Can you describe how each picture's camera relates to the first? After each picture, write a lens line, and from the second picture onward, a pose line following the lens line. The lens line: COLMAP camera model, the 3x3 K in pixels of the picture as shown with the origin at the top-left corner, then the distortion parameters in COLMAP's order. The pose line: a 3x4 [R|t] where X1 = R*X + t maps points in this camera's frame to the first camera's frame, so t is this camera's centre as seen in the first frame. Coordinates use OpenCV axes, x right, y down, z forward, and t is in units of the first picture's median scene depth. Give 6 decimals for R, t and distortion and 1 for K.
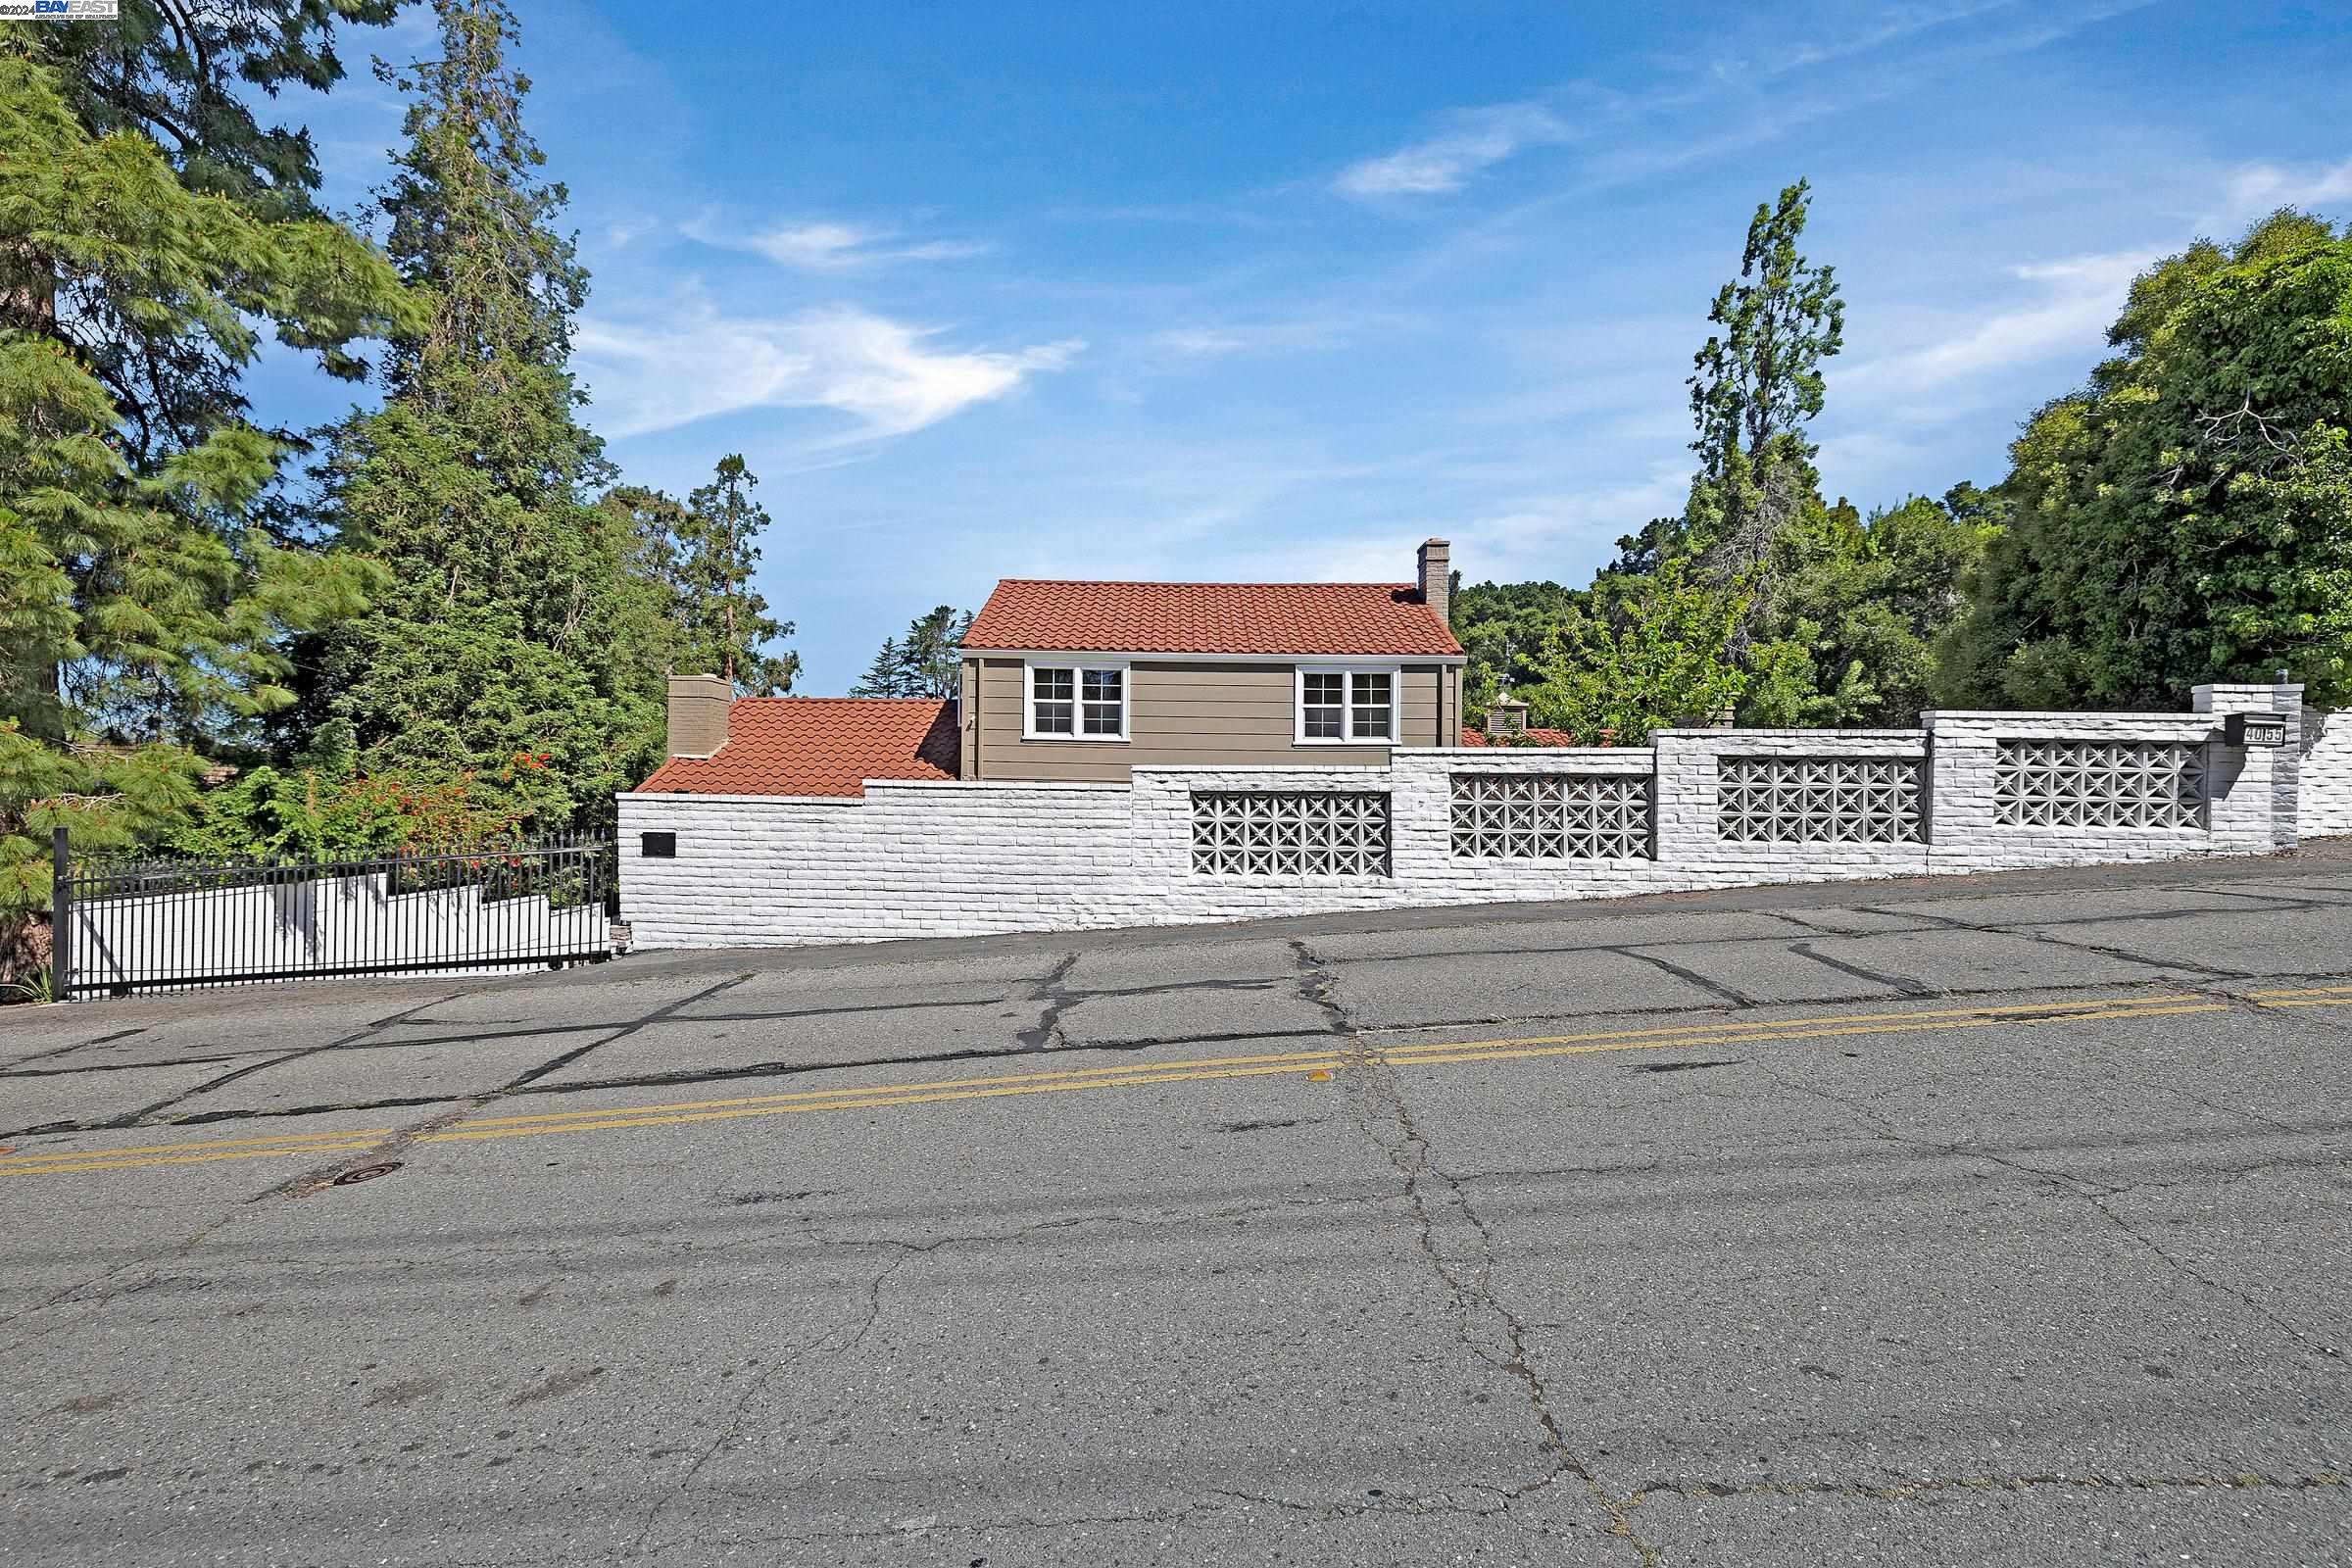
lens RADIAL K [[991.3, 0, 1191.8], [0, 991.3, 779.5], [0, 0, 1]] dist [0.001046, 0.000235]
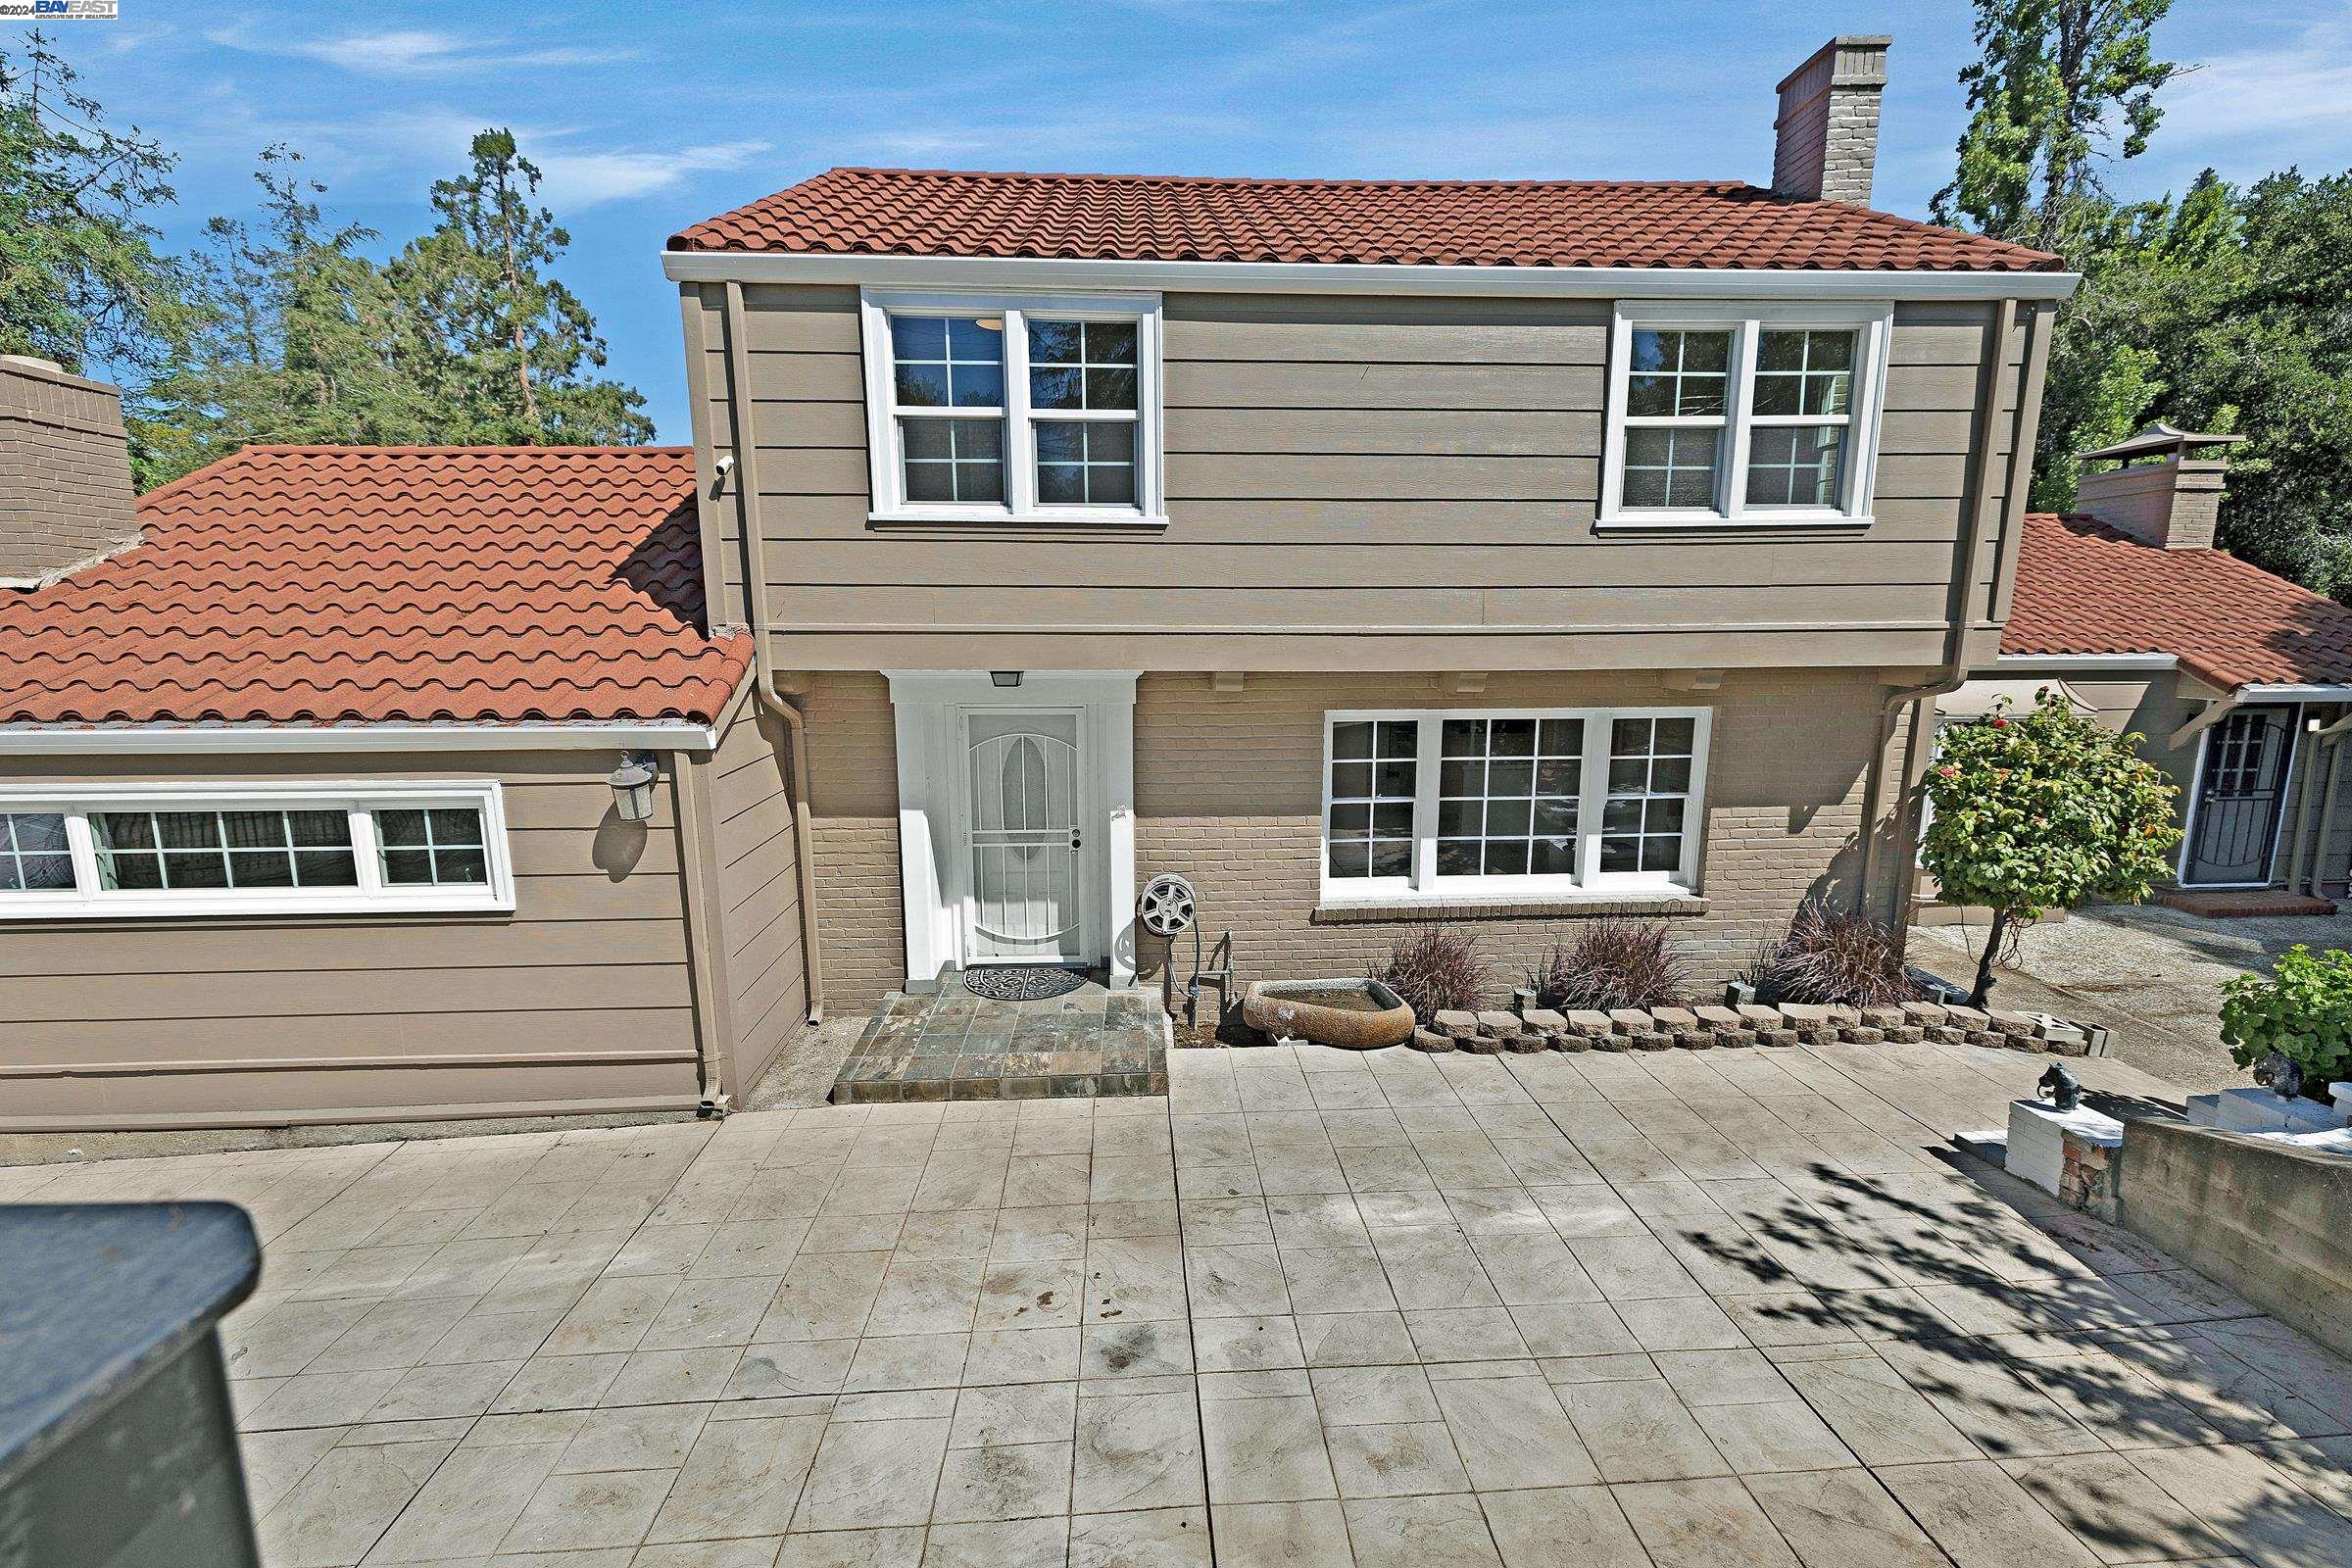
lens RADIAL K [[991.3, 0, 1187.0], [0, 991.3, 787.0], [0, 0, 1]] dist [0.001046, 0.000235]
pose [[0.999062, -0.021980, 0.037310, -0.069897], [0.014817, 0.983108, 0.182427, -0.009409], [-0.040689, -0.181703, 0.982511, 0.616061]]
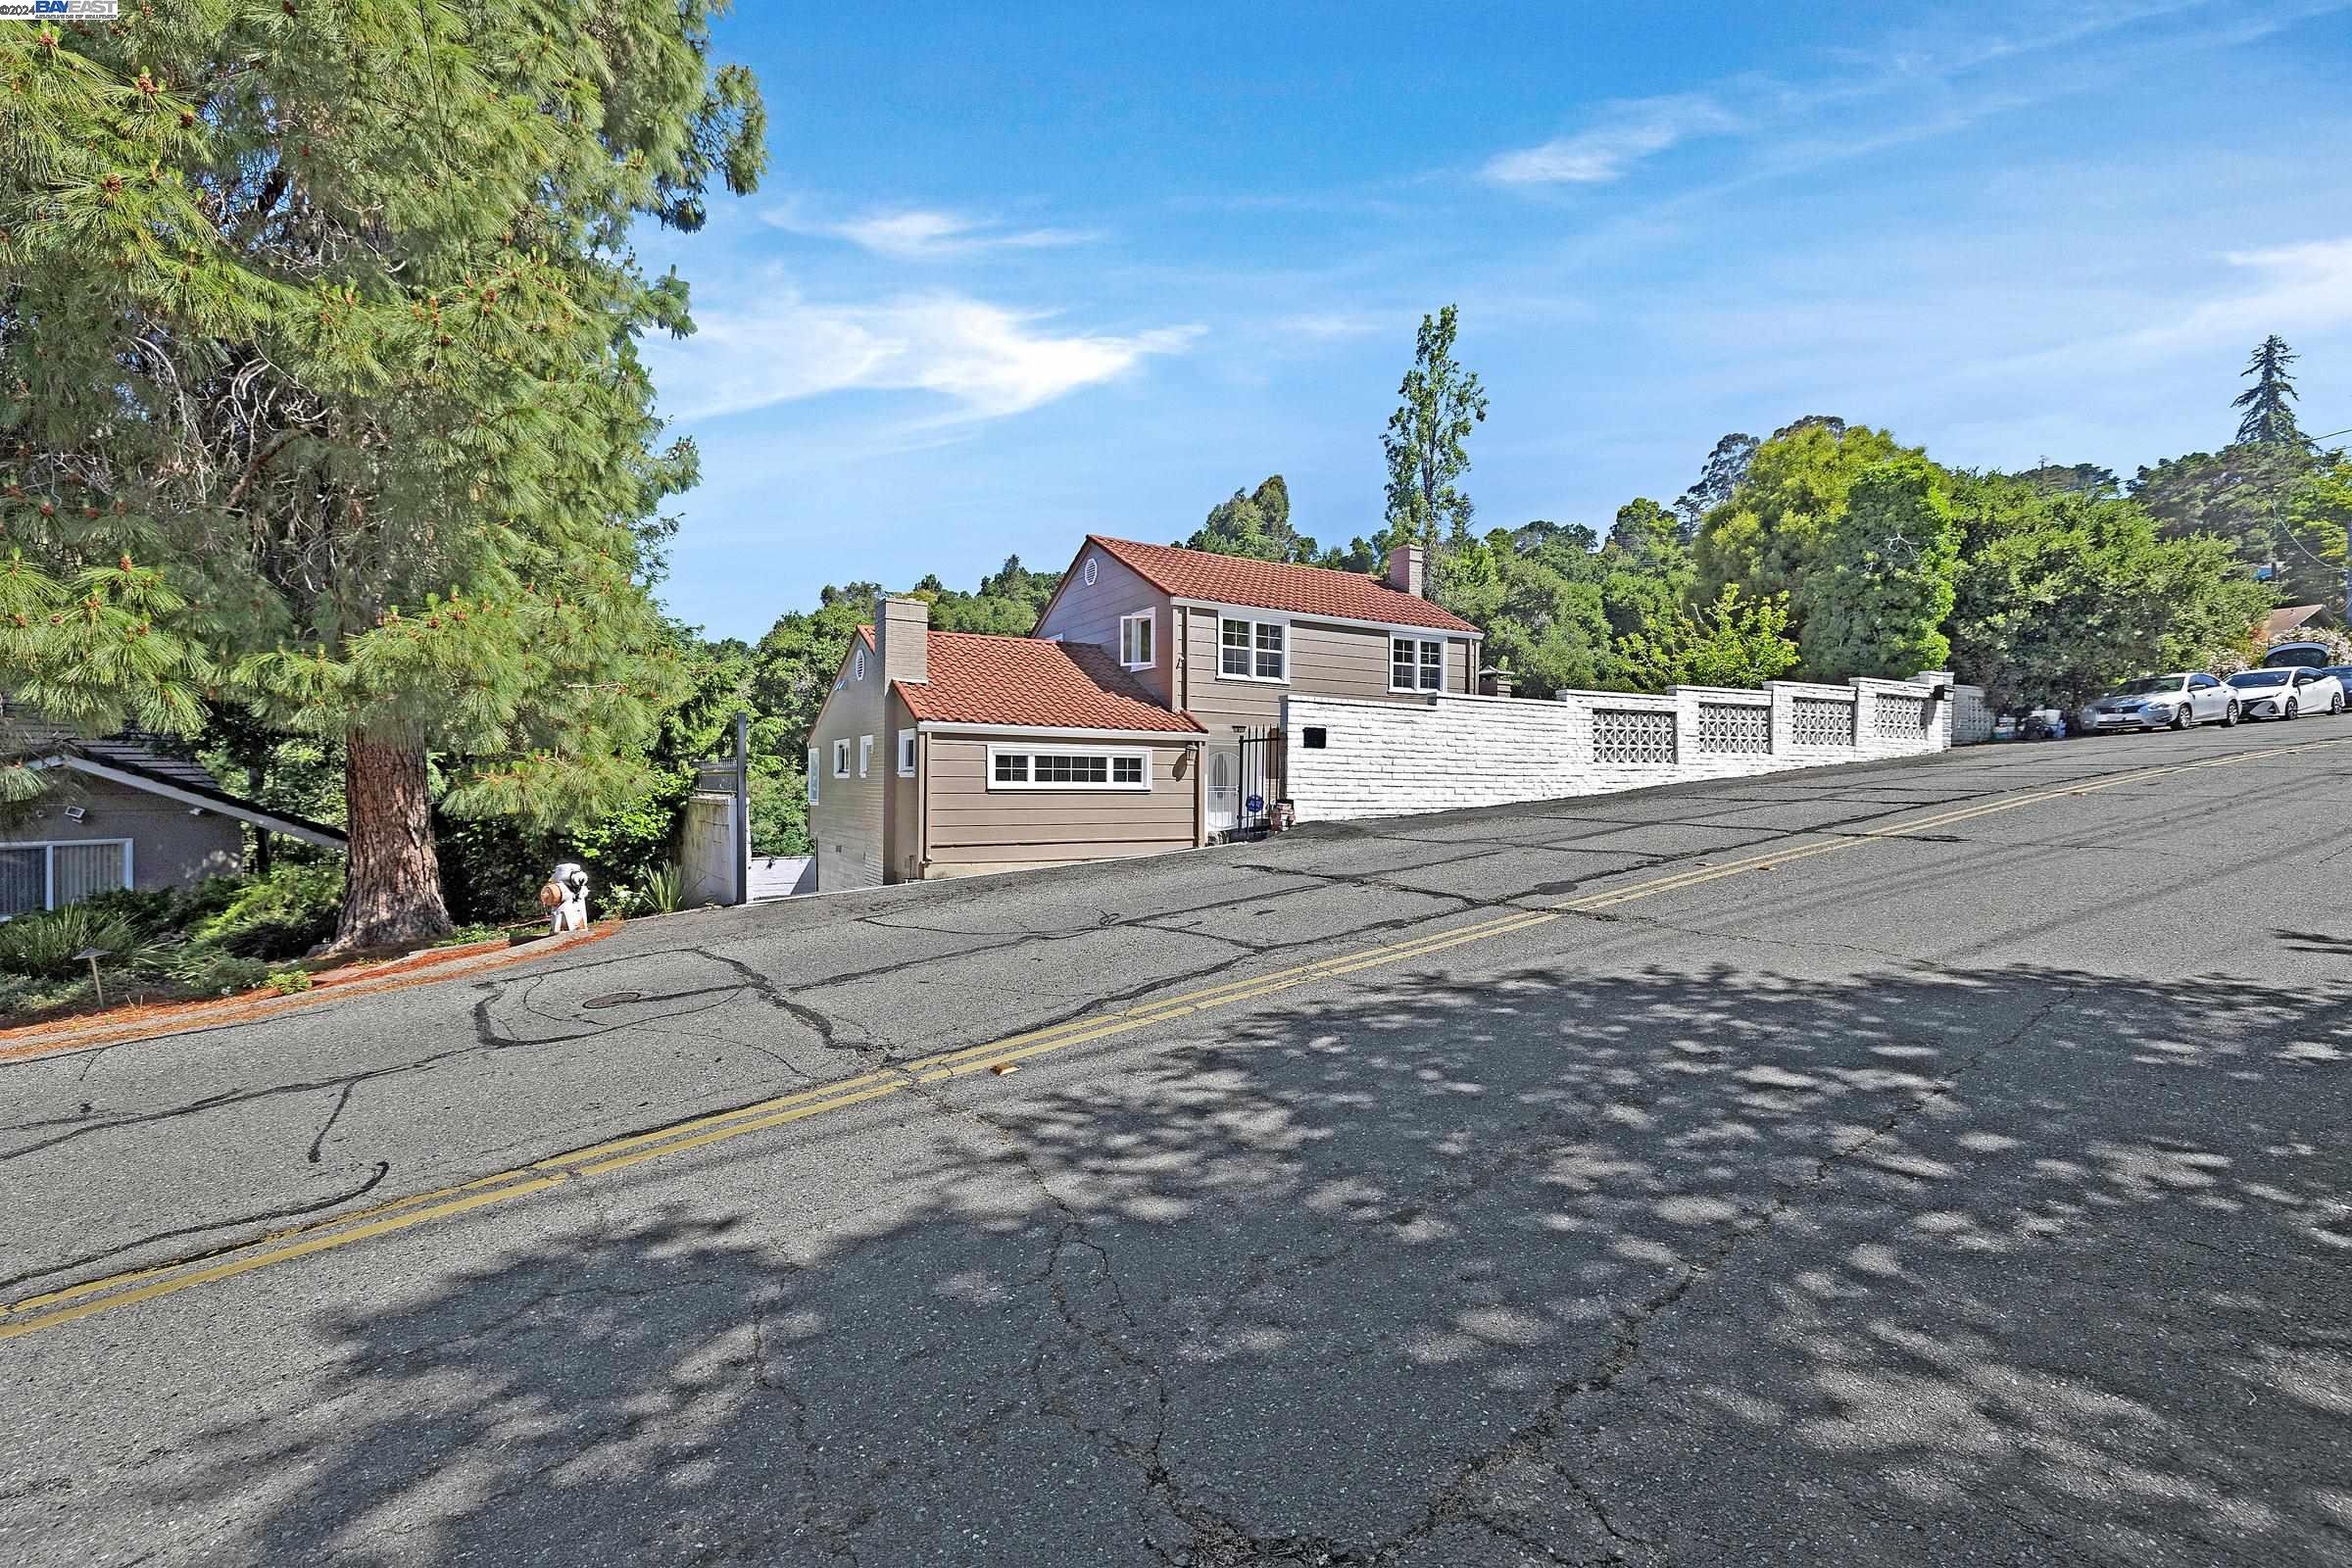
lens RADIAL K [[991.3, 0, 1193.2], [0, 991.3, 772.8], [0, 0, 1]] dist [0.001046, 0.000235]
pose [[0.859675, -0.002663, 0.510835, -0.794652], [-0.003339, 0.999936, 0.010833, 0.058658], [-0.510831, -0.011019, 0.859611, -0.002029]]
